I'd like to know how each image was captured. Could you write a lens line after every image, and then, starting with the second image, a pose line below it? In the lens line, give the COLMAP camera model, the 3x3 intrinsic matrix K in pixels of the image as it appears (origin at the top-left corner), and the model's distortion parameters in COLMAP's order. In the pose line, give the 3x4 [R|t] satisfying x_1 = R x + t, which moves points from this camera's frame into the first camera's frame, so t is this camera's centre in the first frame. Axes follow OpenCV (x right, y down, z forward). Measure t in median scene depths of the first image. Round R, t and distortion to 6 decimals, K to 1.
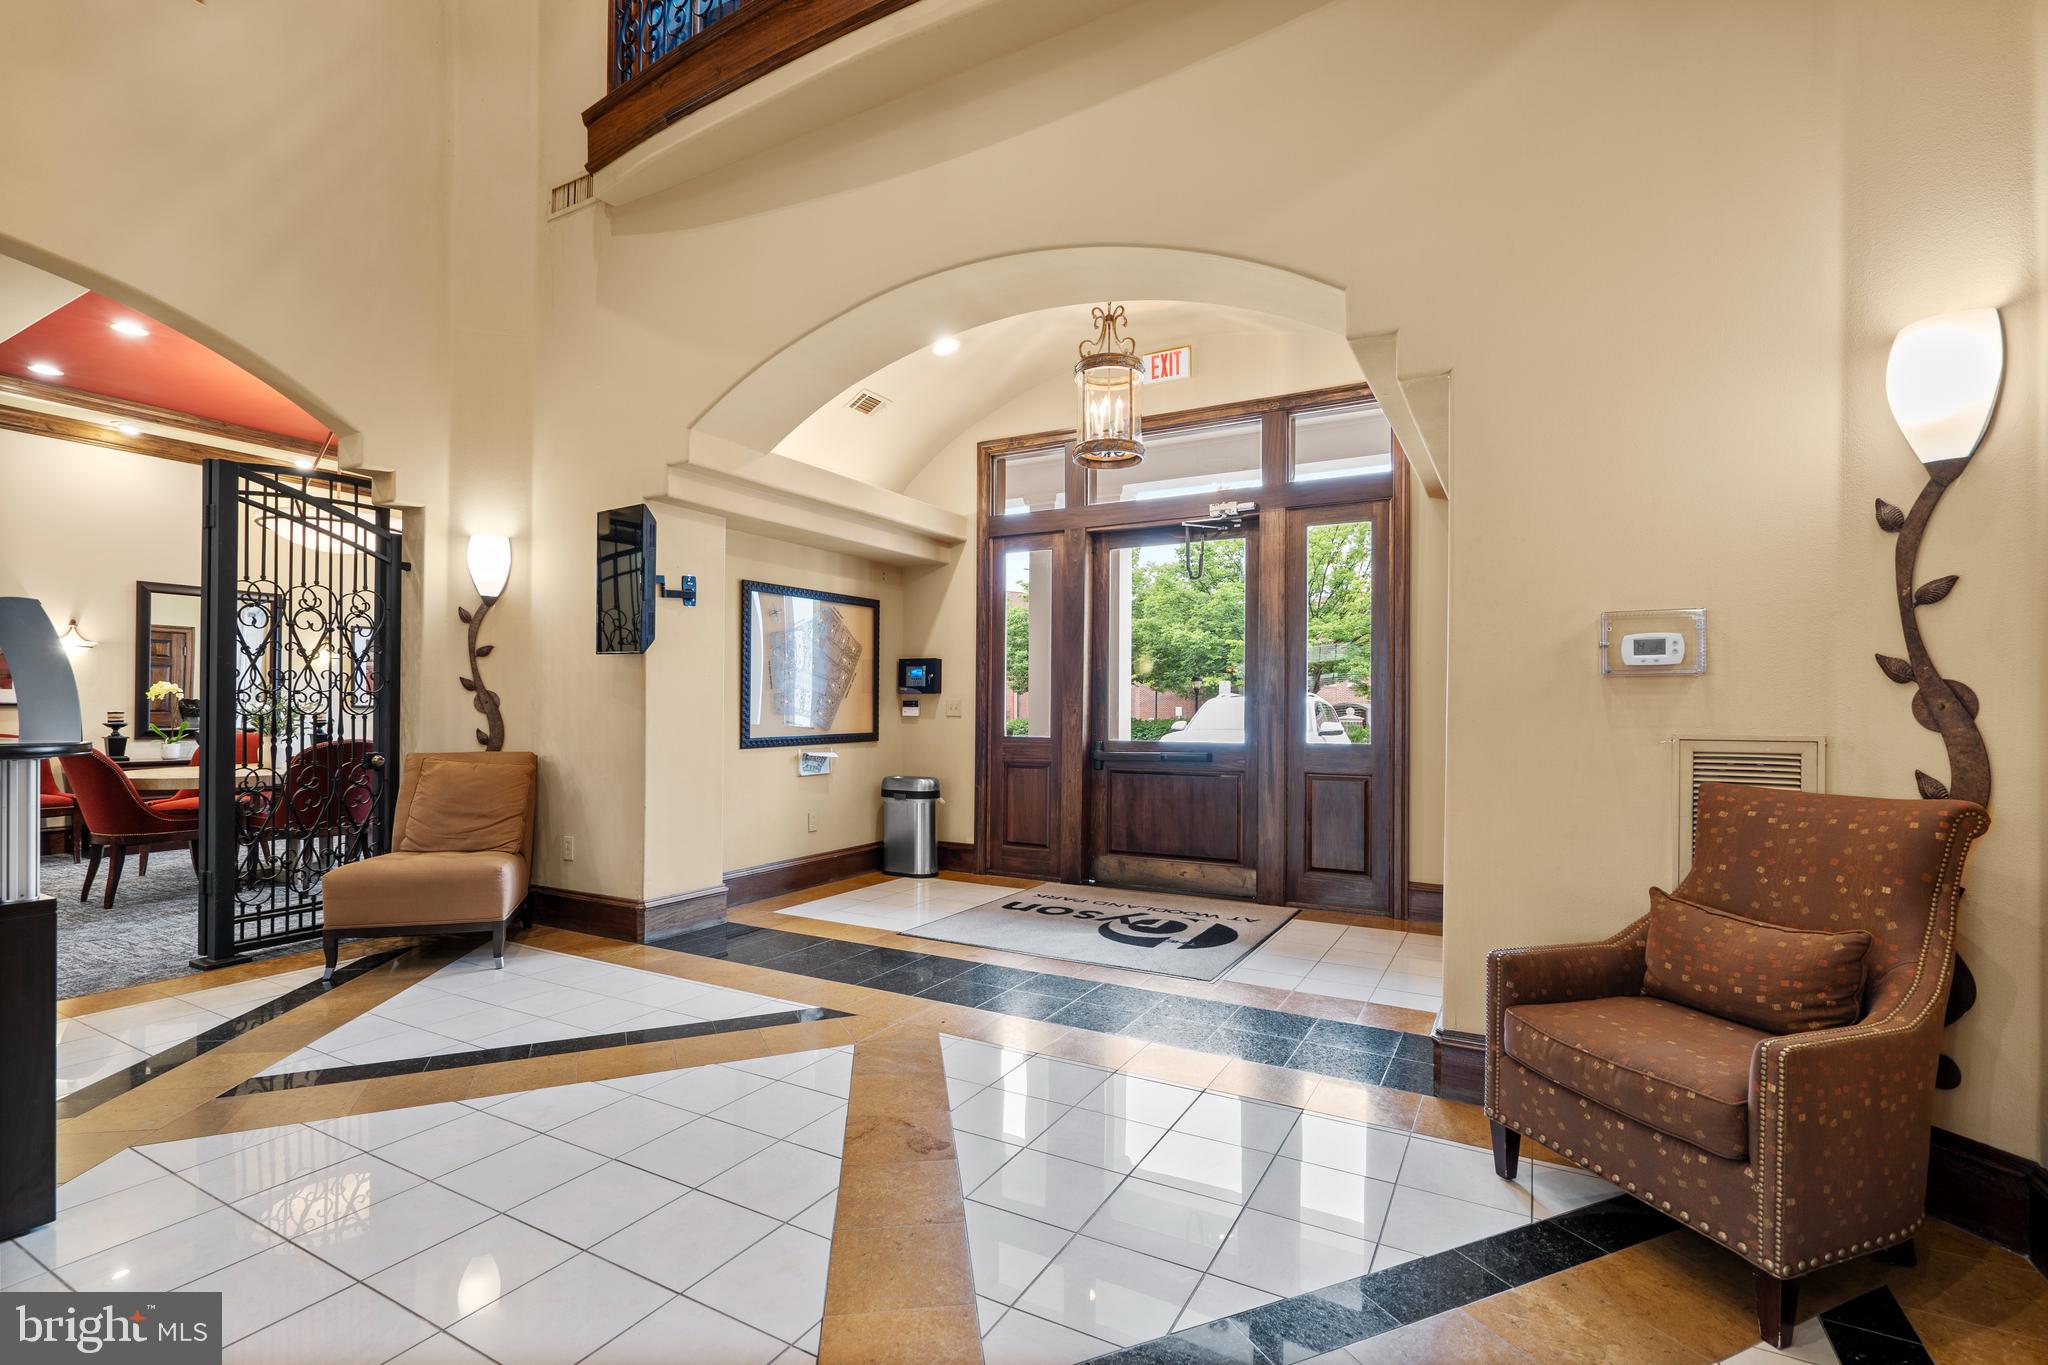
lens RADIAL K [[938.5, 0, 1027.3], [0, 938.5, 697.9], [0, 0, 1]] dist [0.000874, 0.000000]
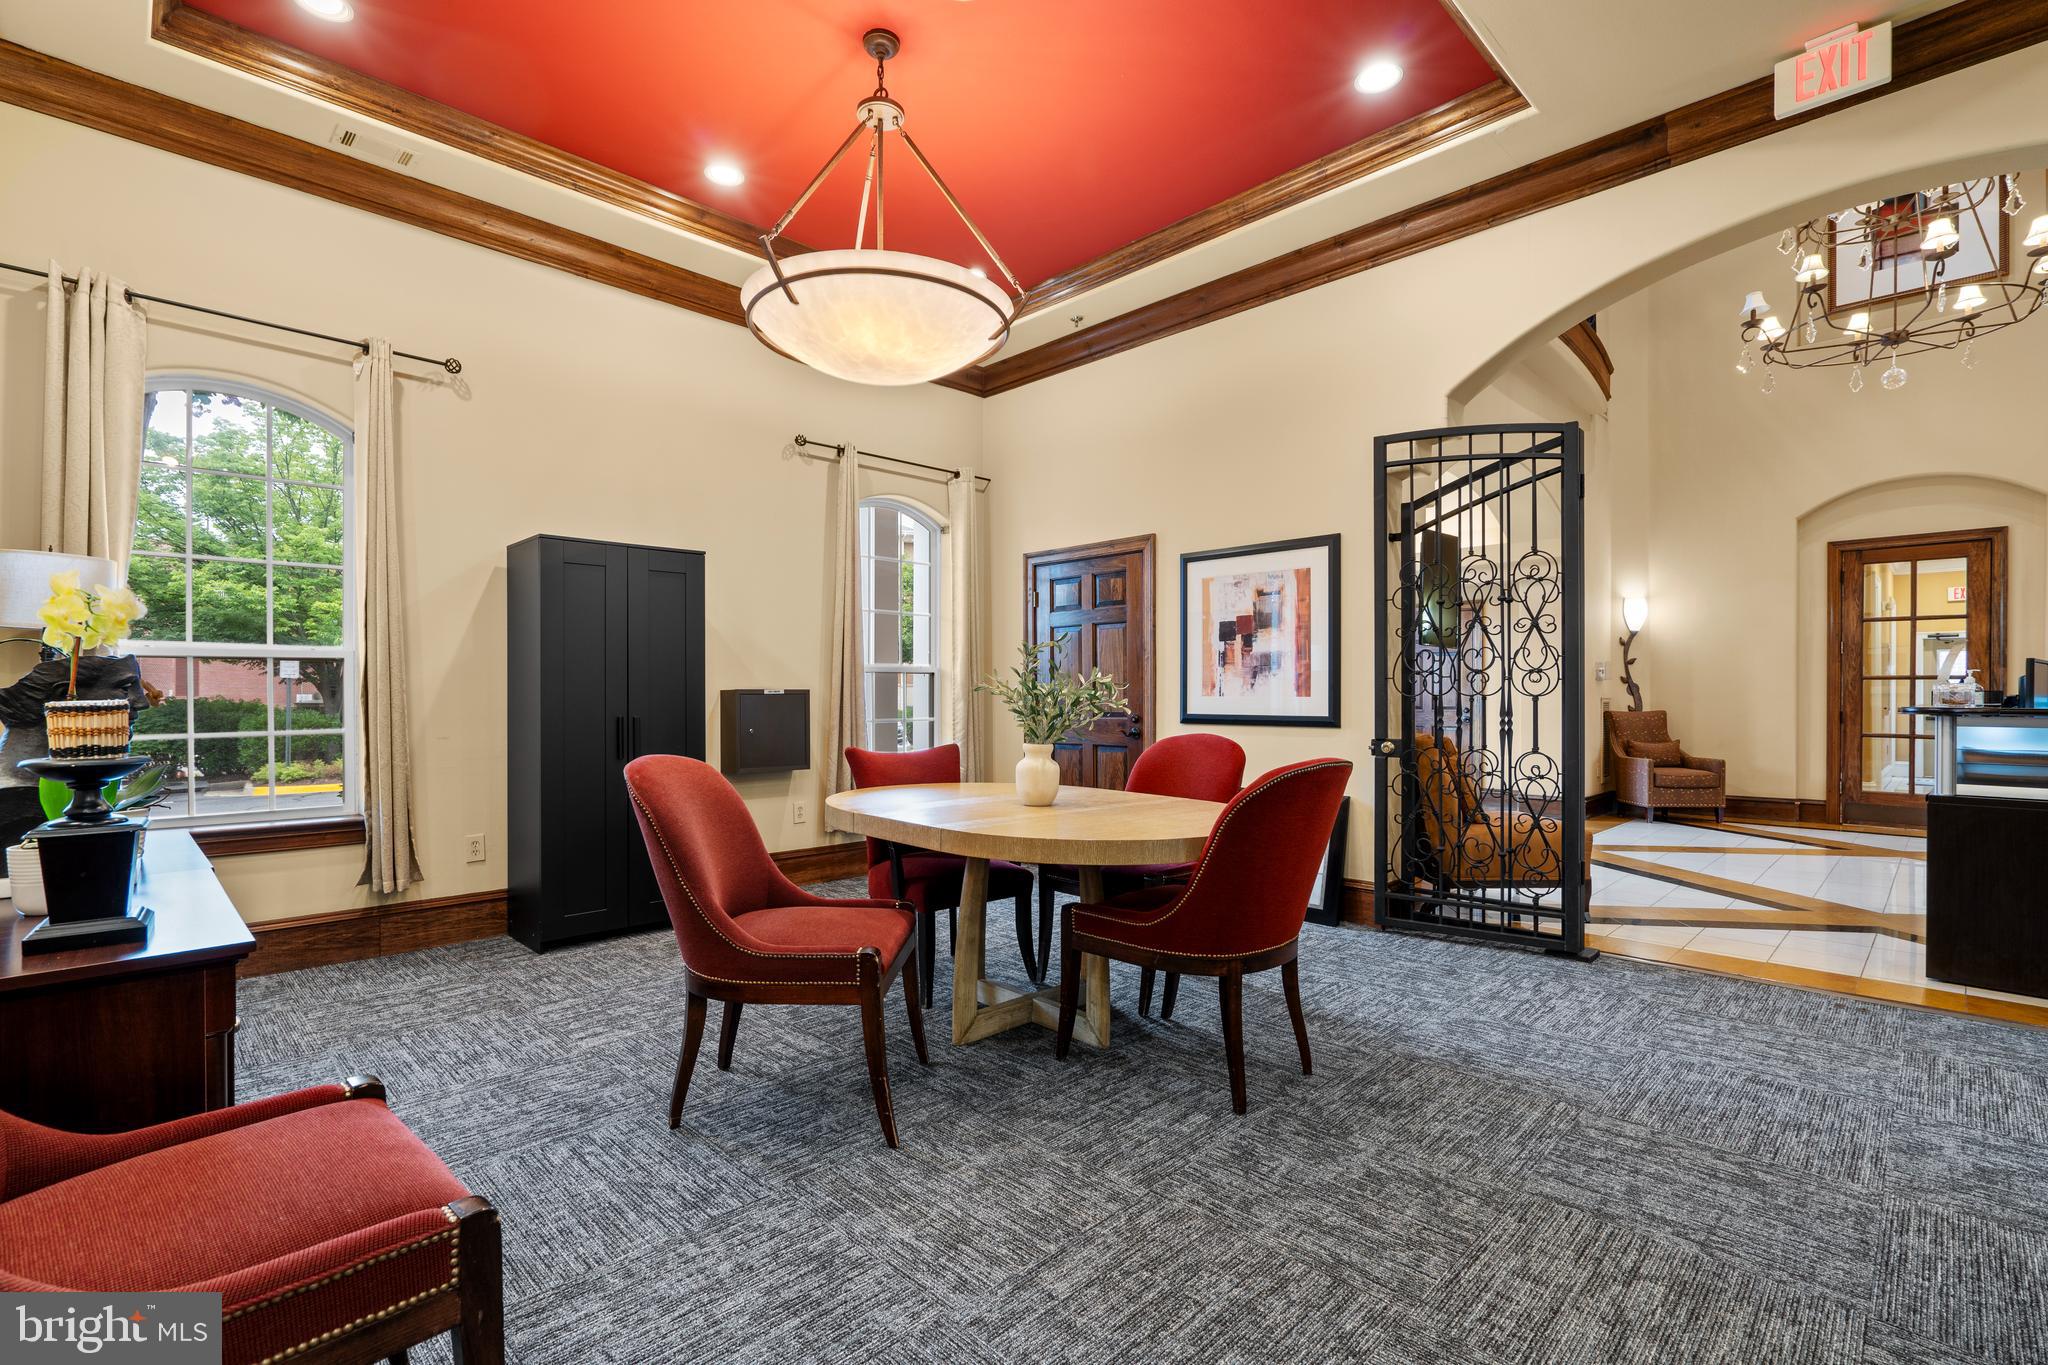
lens RADIAL K [[938.5, 0, 1024.7], [0, 938.5, 685.5], [0, 0, 1]] dist [0.000874, 0.000000]
pose [[0.301405, -0.005069, 0.953483, -3.778108], [-0.009606, 0.999919, 0.008352, -0.013666], [-0.953448, -0.011676, 0.301332, 2.266570]]
